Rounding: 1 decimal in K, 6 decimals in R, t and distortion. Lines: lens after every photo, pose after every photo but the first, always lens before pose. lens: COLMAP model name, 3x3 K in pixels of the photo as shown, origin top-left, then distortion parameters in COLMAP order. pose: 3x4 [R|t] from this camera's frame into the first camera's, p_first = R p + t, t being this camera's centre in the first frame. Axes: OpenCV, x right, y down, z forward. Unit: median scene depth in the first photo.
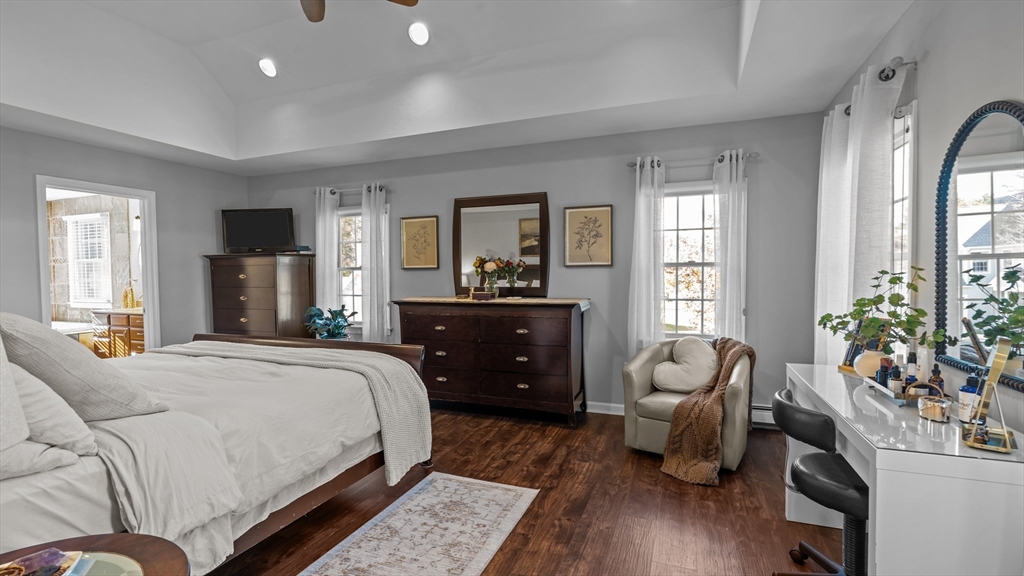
lens RADIAL K [[467.8, 0, 510.8], [0, 467.8, 273.7], [0, 0, 1]] dist [-0.003194, 0.000043]
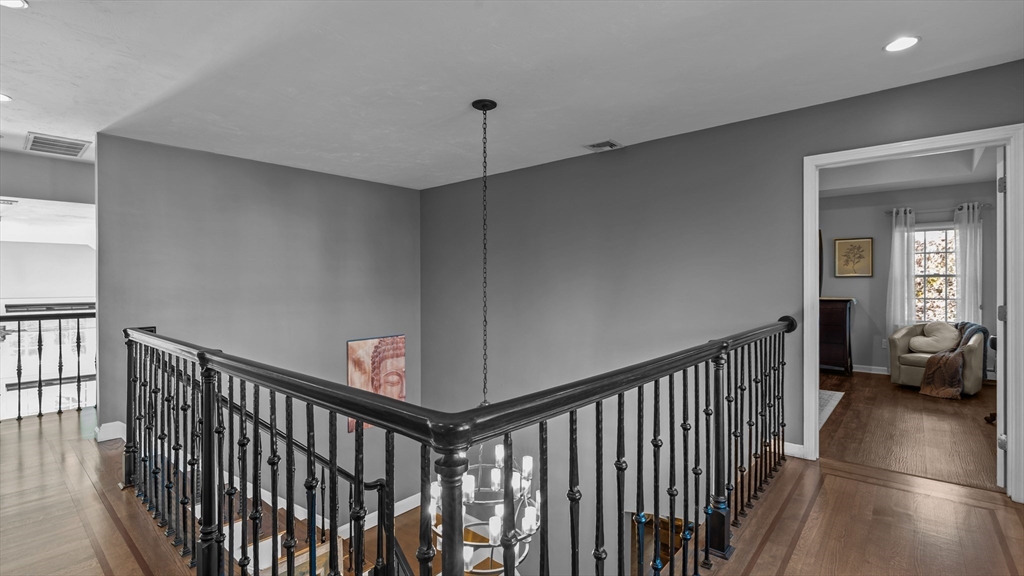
lens RADIAL K [[467.8, 0, 510.8], [0, 467.8, 273.7], [0, 0, 1]] dist [-0.003194, 0.000043]
pose [[0.940399, -0.001360, -0.340071, -0.422944], [-0.004158, 0.999871, -0.015497, 0.002551], [0.340048, 0.015987, 0.940272, -0.949871]]
